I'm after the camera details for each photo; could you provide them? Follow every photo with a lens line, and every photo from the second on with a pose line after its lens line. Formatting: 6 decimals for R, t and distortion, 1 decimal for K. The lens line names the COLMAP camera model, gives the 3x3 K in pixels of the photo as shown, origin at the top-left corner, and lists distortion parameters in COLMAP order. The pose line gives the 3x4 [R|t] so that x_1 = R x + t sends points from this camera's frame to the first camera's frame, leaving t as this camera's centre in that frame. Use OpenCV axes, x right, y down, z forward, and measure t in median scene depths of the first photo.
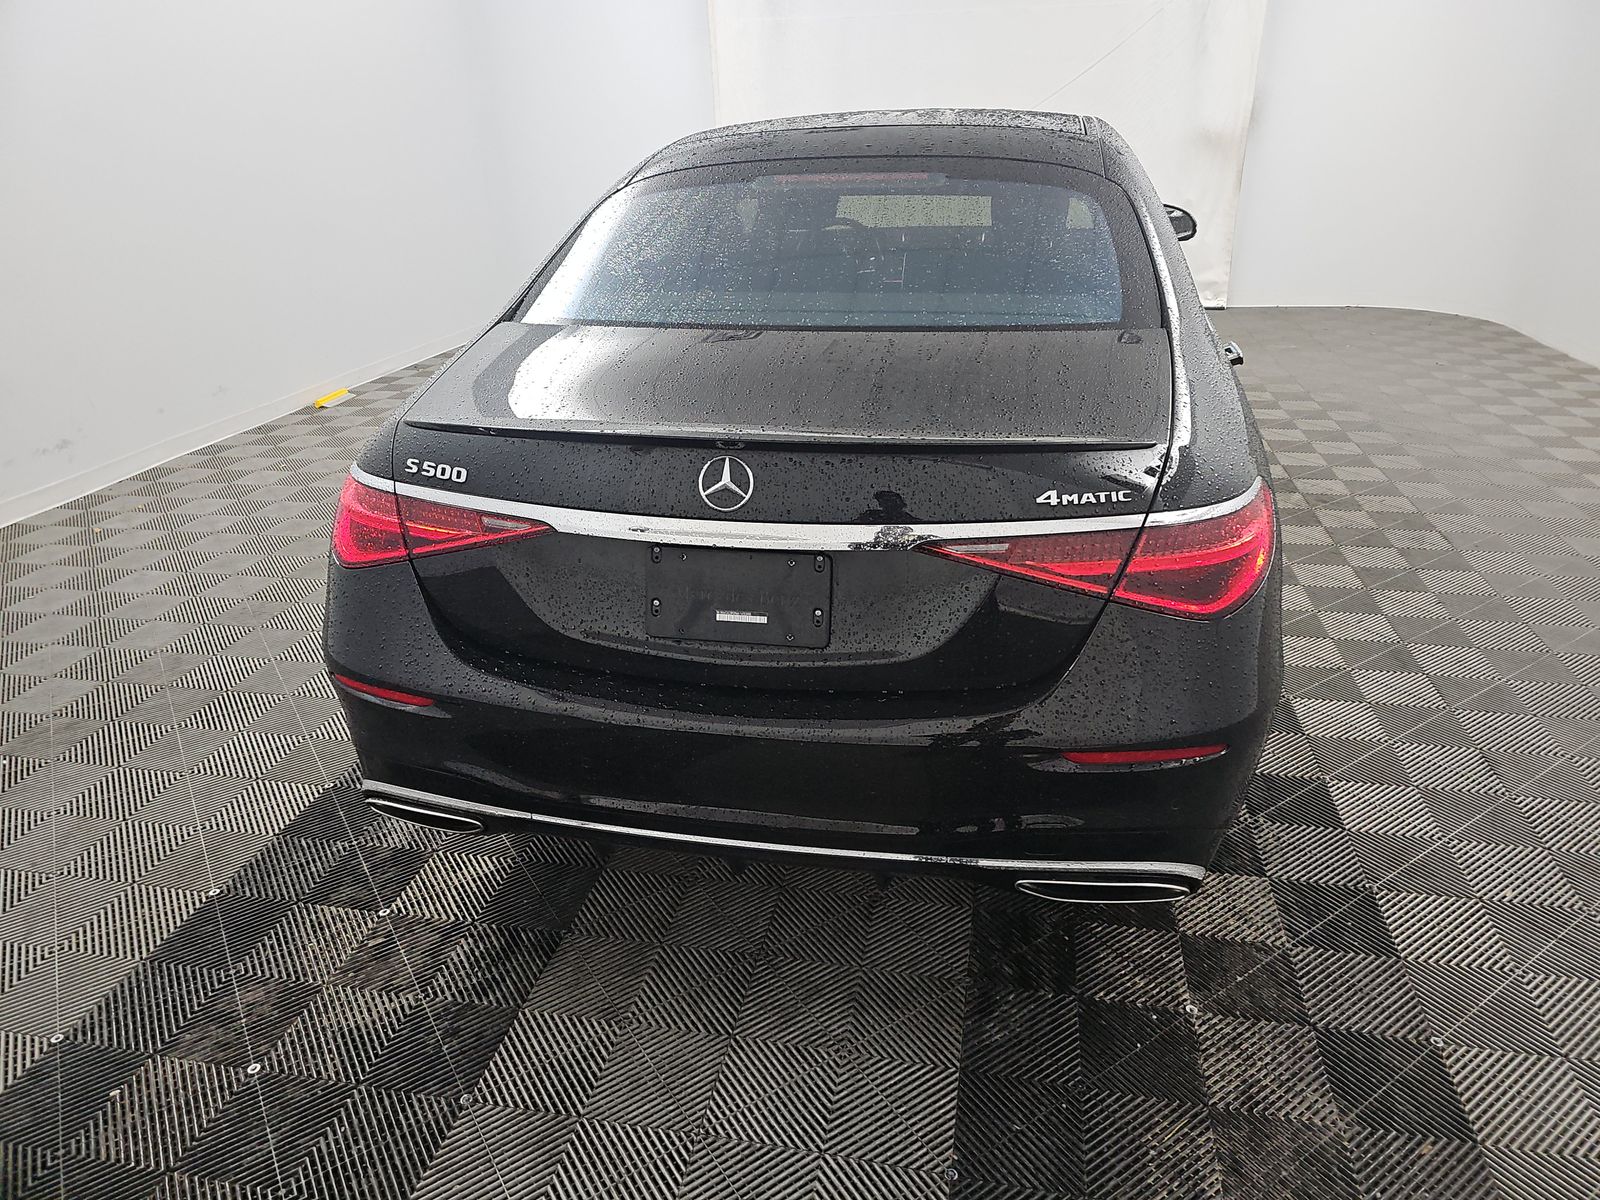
lens RADIAL K [[1049.0, 0, 818.9], [0, 1049.0, 596.2], [0, 0, 1]] dist [0.000254, 0.052535]
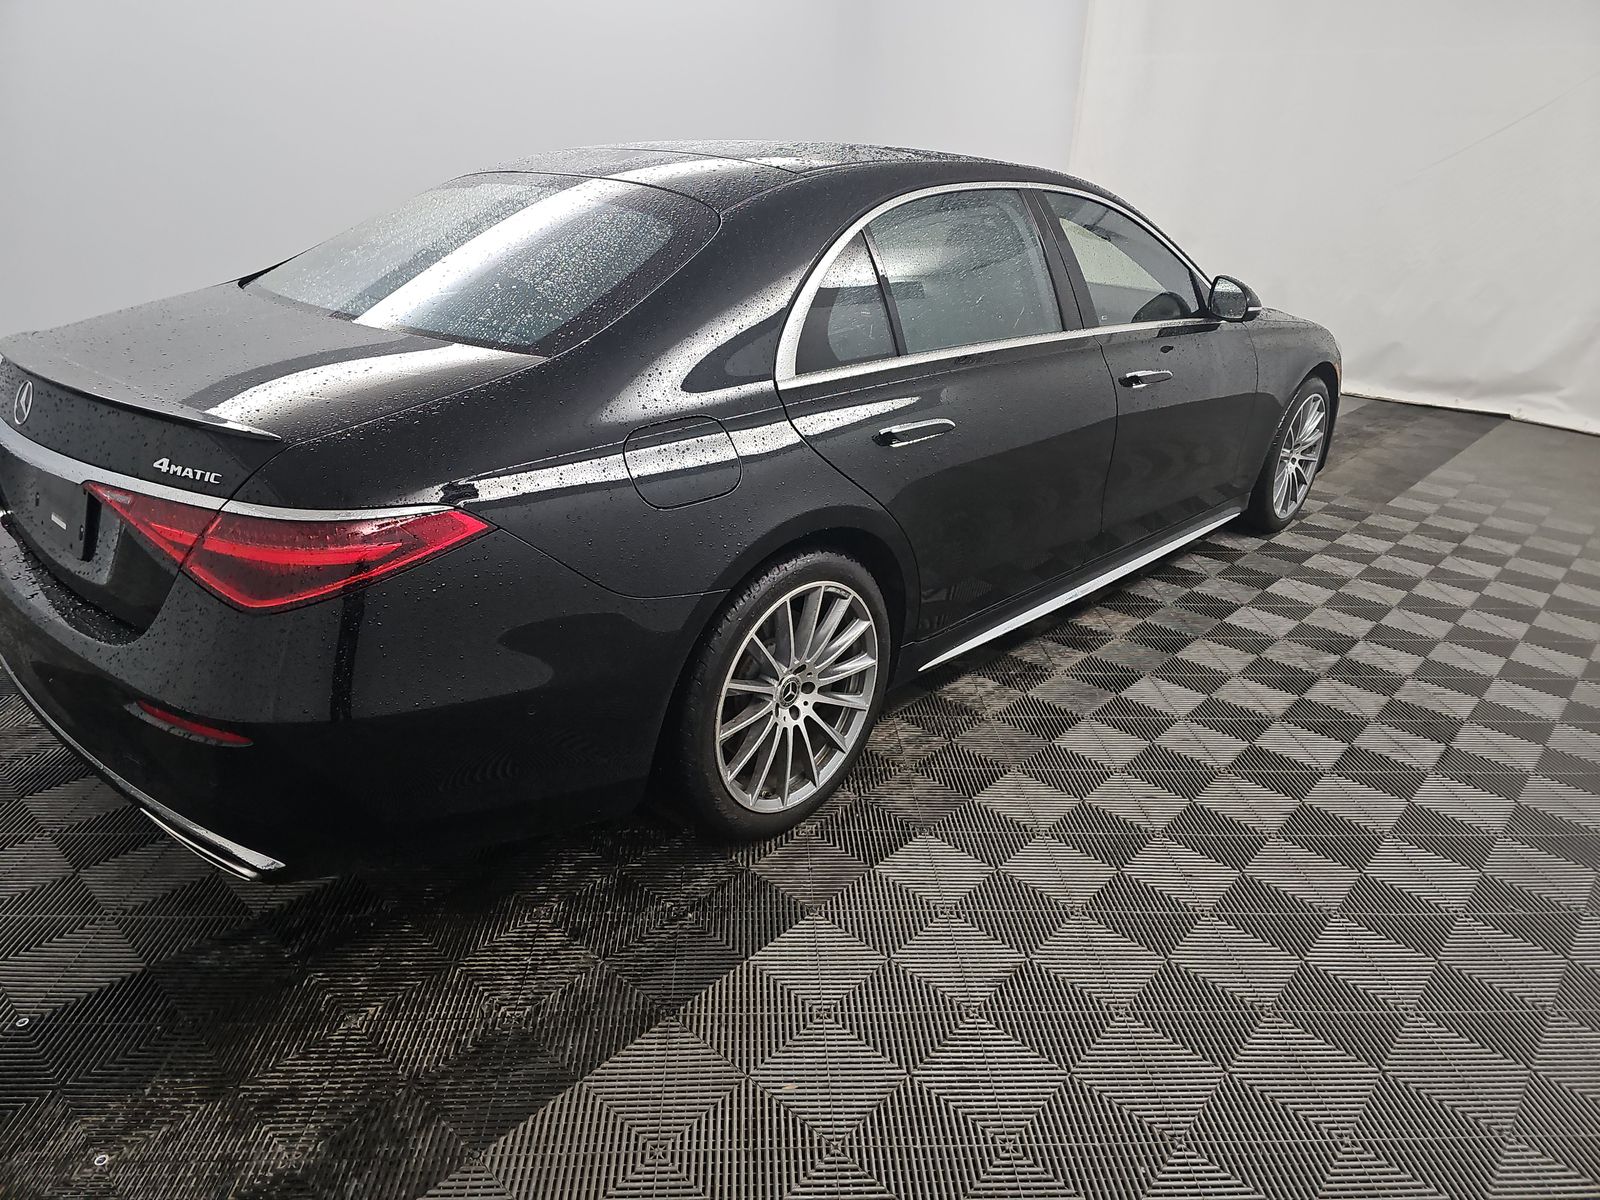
lens RADIAL K [[1049.0, 0, 818.9], [0, 1049.0, 596.2], [0, 0, 1]] dist [0.000254, 0.052535]
pose [[0.859196, 0.254265, -0.443995, 0.668119], [-0.267730, 0.962917, 0.033341, -0.091066], [0.436008, 0.090224, 0.895409, 0.162440]]
